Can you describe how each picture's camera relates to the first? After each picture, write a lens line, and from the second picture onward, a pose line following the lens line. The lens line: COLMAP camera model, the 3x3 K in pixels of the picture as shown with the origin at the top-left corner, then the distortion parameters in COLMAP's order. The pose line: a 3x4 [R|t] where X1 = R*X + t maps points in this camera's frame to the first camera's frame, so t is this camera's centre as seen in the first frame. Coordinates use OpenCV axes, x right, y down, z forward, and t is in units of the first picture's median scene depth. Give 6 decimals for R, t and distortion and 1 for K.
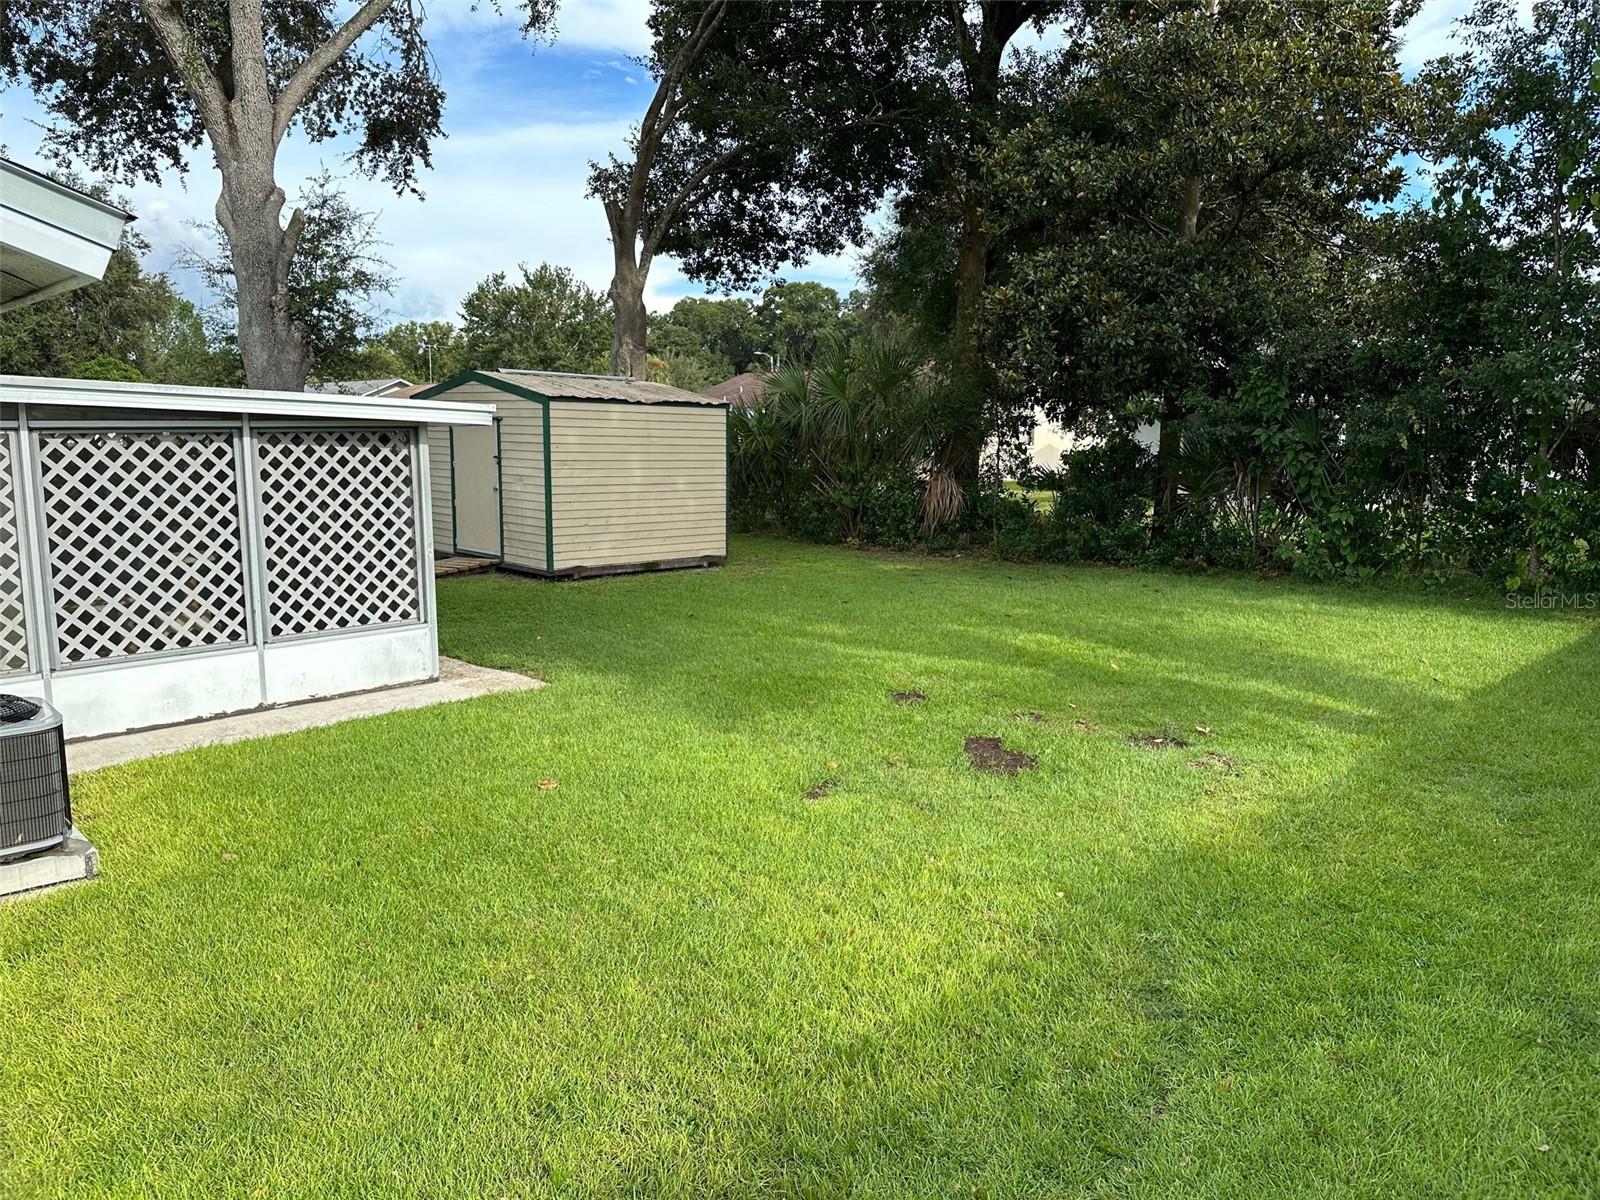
lens RADIAL K [[1120.7, 0, 805.5], [0, 1120.7, 601.5], [0, 0, 1]] dist [0.121404, -0.140176]
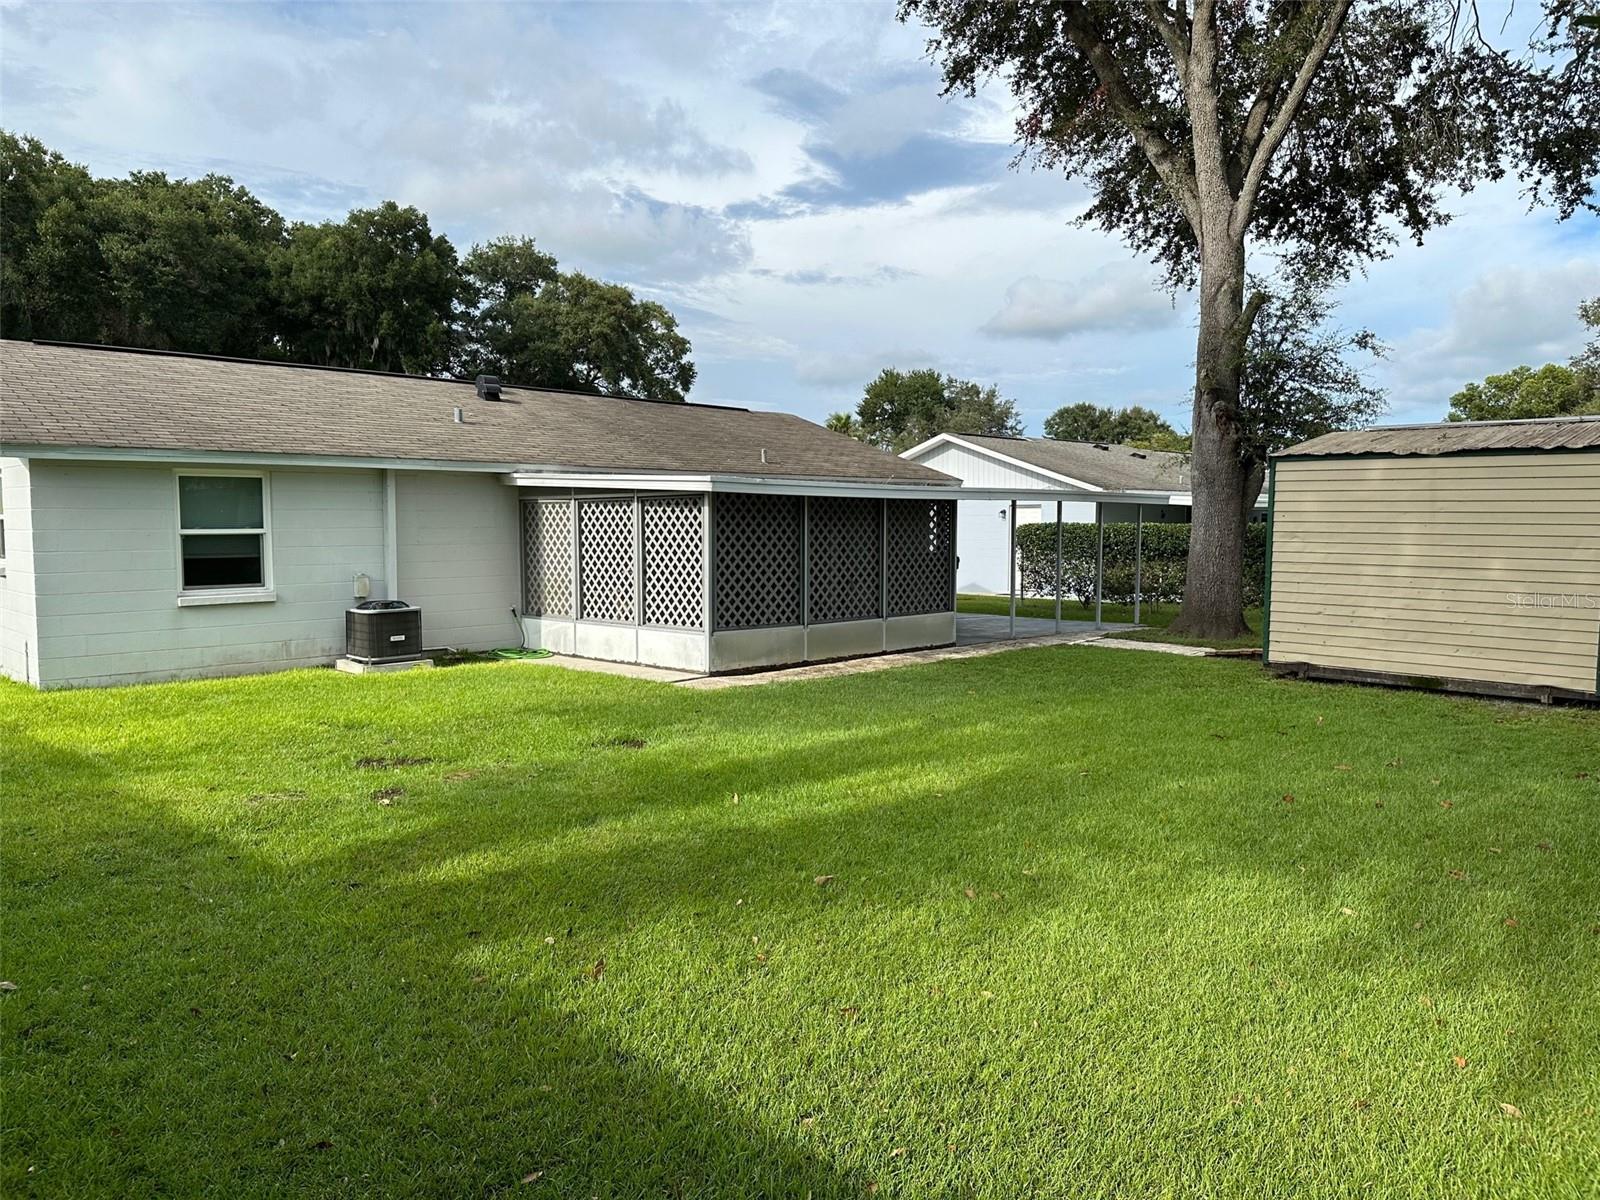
lens RADIAL K [[1120.7, 0, 805.5], [0, 1120.7, 601.5], [0, 0, 1]] dist [0.121404, -0.140176]
pose [[0.003519, 0.065902, -0.997820, 0.597372], [-0.150940, 0.986429, 0.064617, -0.072137], [0.988537, 0.150383, 0.013419, 0.620880]]
